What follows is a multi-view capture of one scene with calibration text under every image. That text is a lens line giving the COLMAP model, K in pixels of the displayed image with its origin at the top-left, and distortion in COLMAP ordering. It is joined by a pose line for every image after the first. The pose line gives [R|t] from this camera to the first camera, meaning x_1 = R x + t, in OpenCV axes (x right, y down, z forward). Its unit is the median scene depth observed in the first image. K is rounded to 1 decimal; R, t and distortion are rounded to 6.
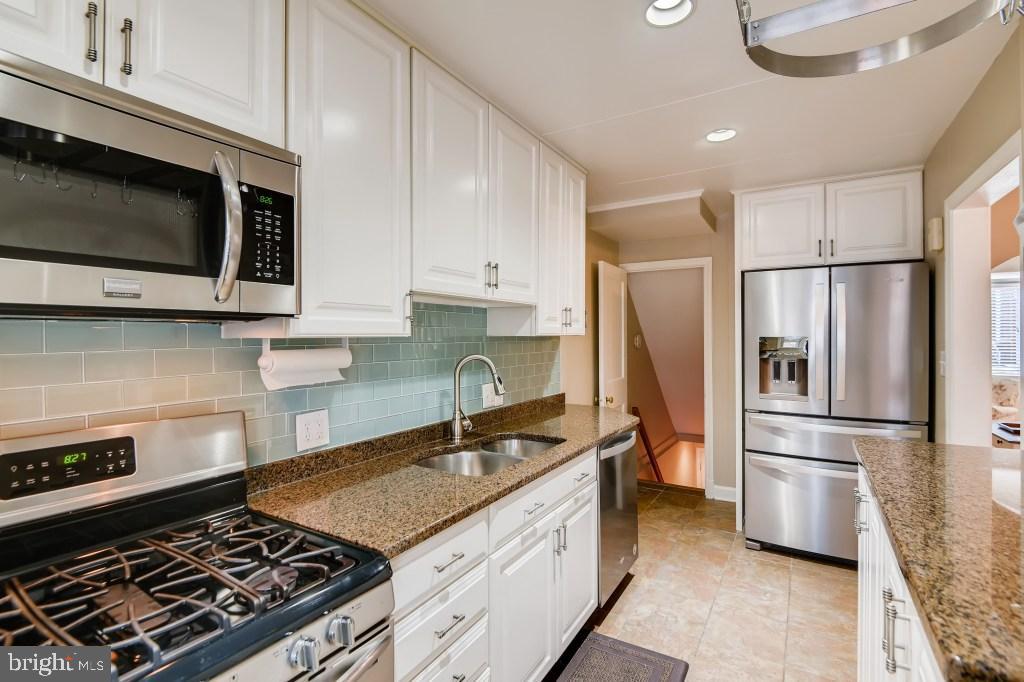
lens RADIAL K [[483.4, 0, 513.2], [0, 483.4, 338.7], [0, 0, 1]] dist [0.001415, -0.004606]
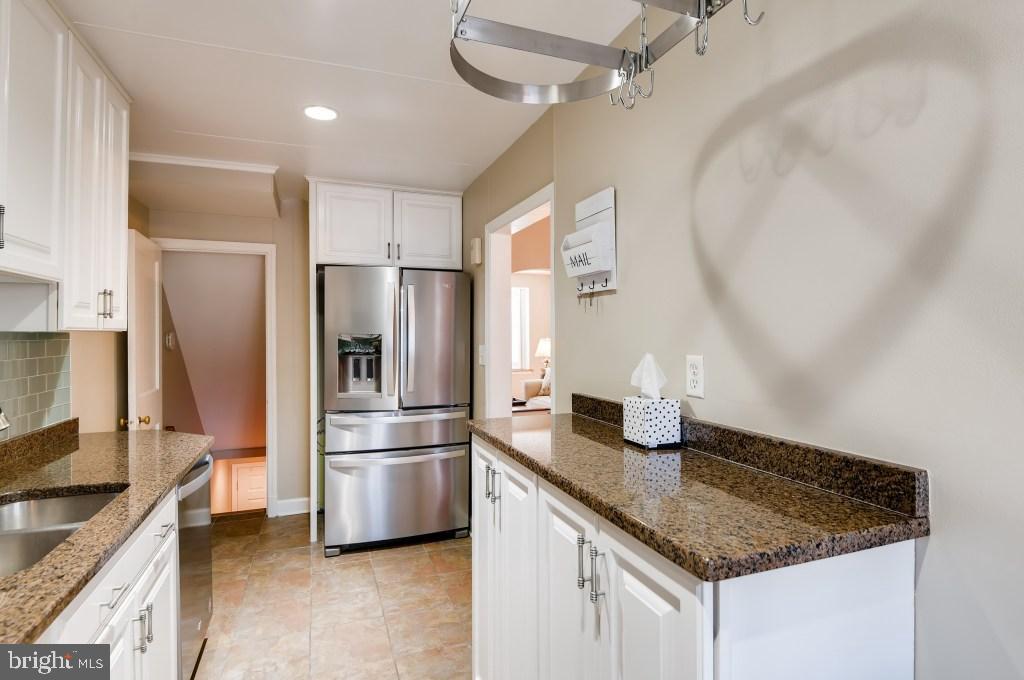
lens RADIAL K [[520.5, 0, 506.8], [0, 520.5, 336.2], [0, 0, 1]] dist [-0.000815, -0.001224]
pose [[0.616637, -0.001402, 0.787247, -0.109333], [0.005695, 0.999980, -0.002680, 0.005408], [-0.787227, 0.006136, 0.616632, 0.098192]]
